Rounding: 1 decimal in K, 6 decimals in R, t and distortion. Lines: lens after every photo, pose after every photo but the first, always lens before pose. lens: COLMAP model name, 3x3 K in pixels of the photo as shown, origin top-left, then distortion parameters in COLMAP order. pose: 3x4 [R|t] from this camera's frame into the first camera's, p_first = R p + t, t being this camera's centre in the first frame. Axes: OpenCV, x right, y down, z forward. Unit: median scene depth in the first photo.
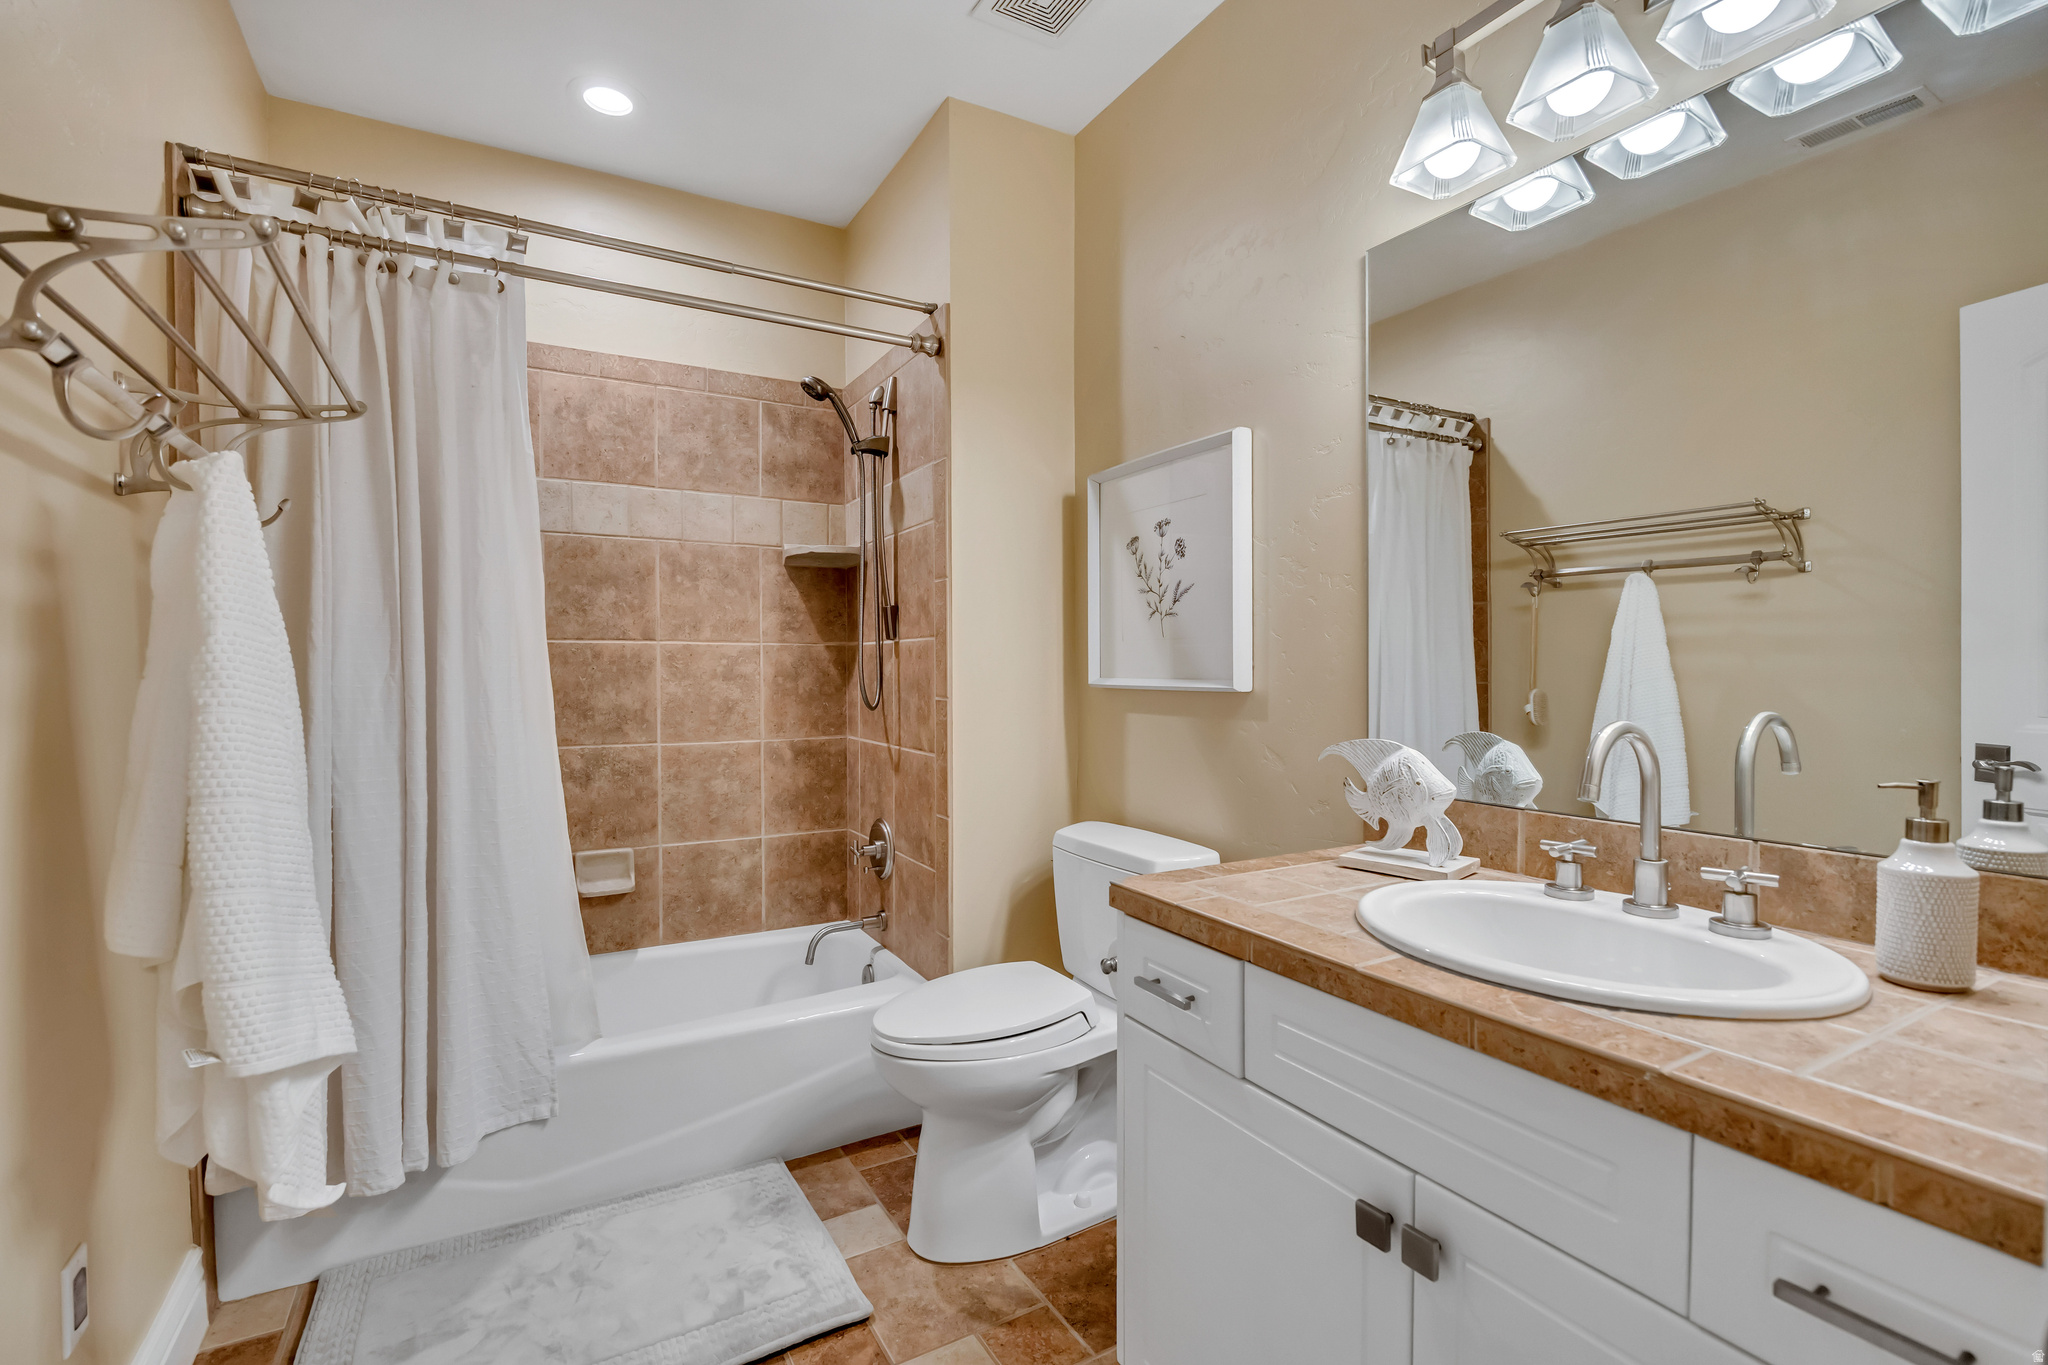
lens RADIAL K [[920.4, 0, 1023.8], [0, 920.4, 680.0], [0, 0, 1]] dist [-0.011818, -0.000503]
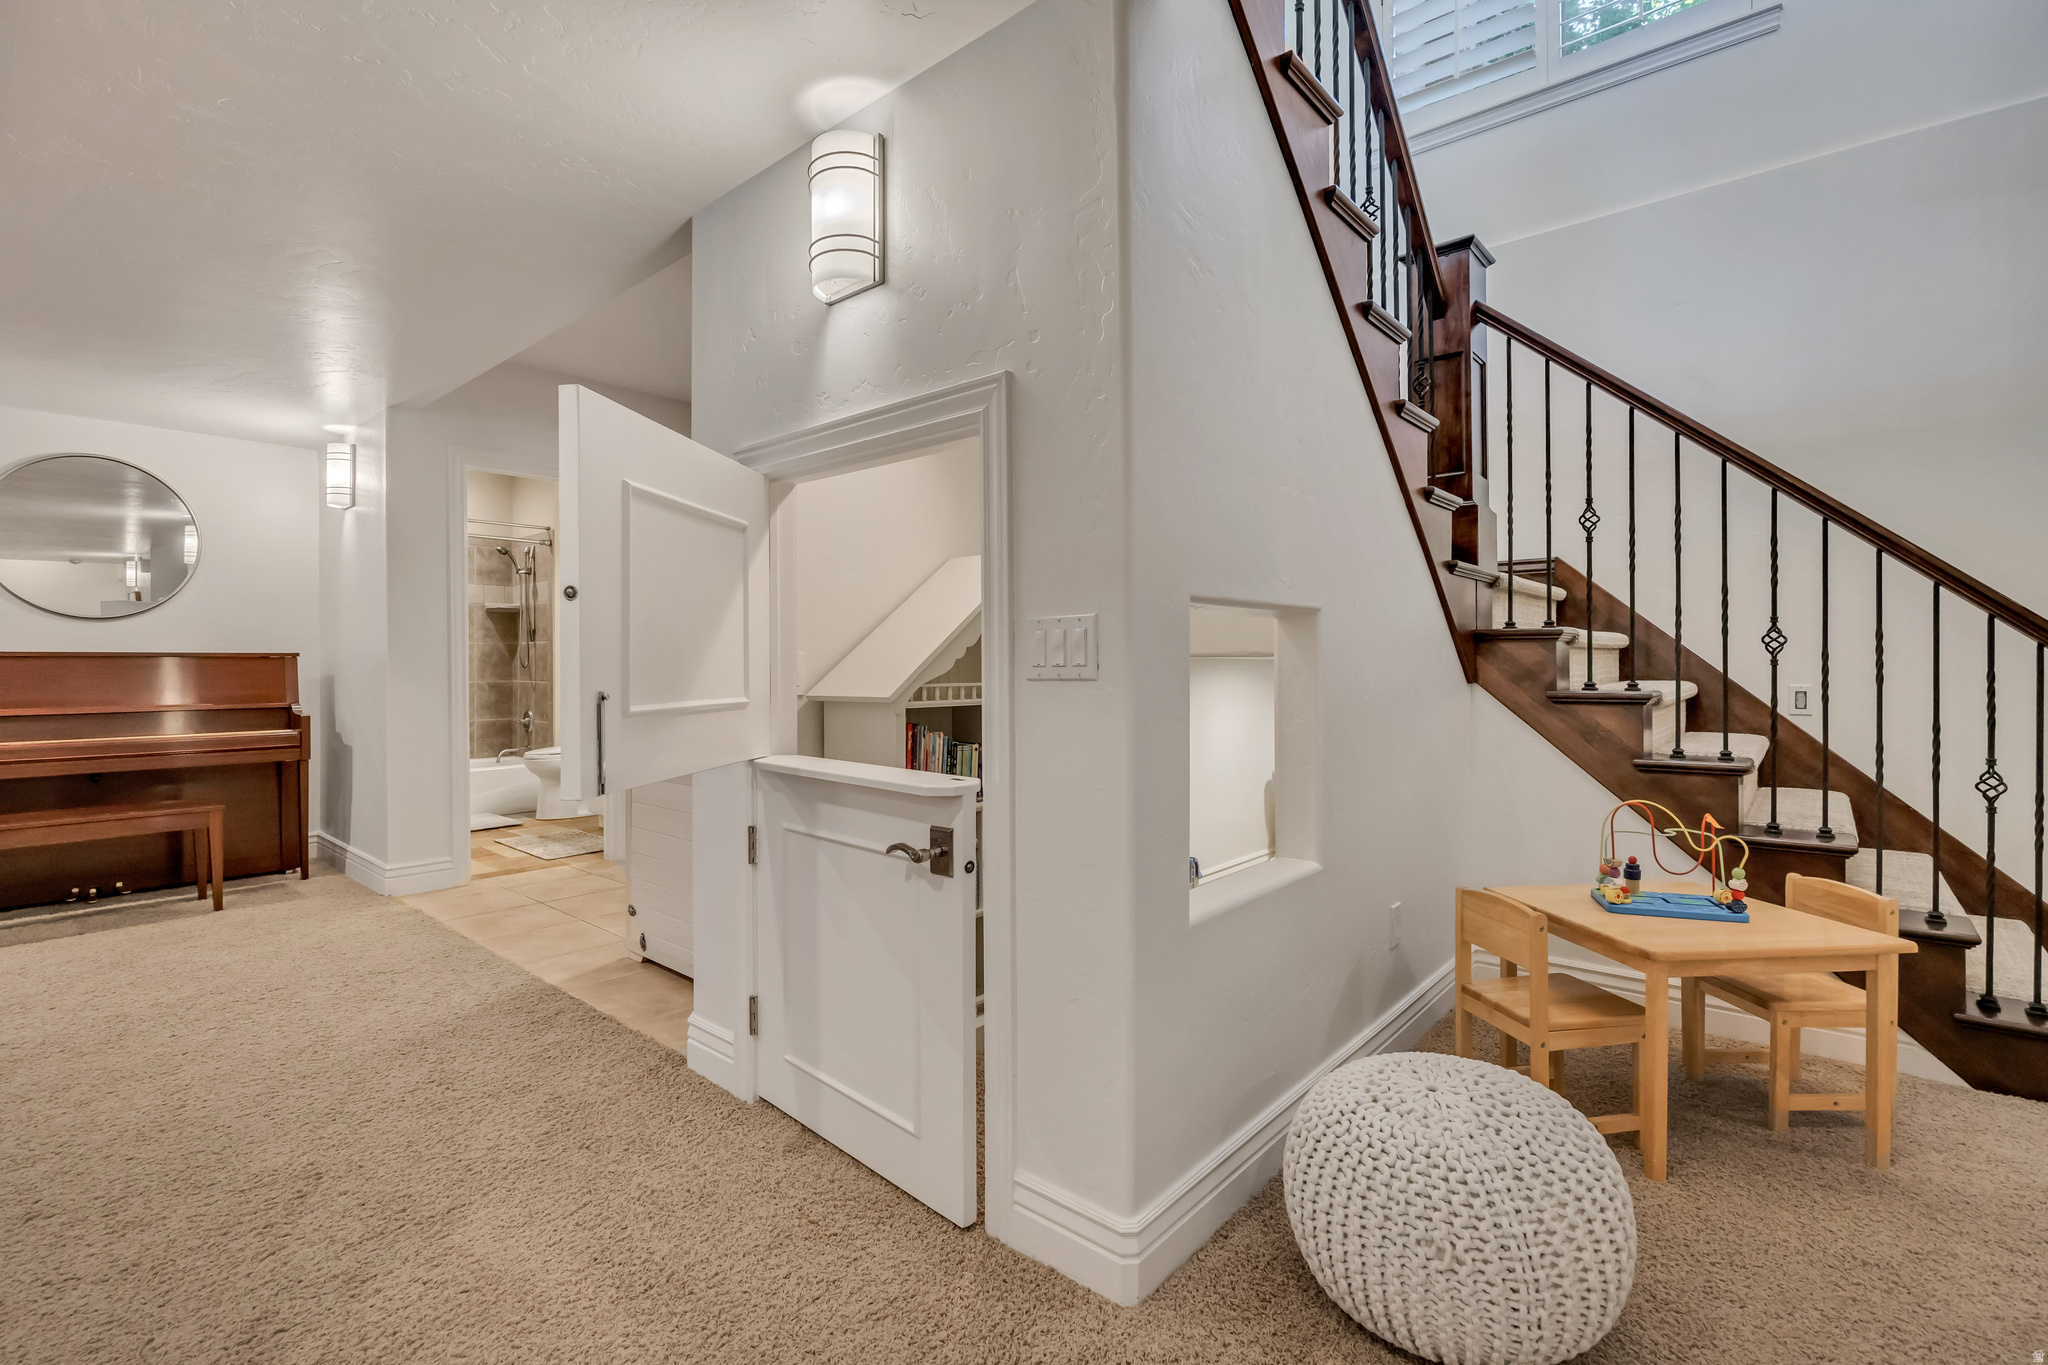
lens RADIAL K [[920.4, 0, 1024.9], [0, 920.4, 661.3], [0, 0, 1]] dist [-0.011818, -0.000503]
pose [[0.944938, 0.000902, 0.327248, 0.309992], [0.002827, 0.999936, -0.010920, 0.042183], [-0.327237, 0.011244, 0.944875, -1.832173]]
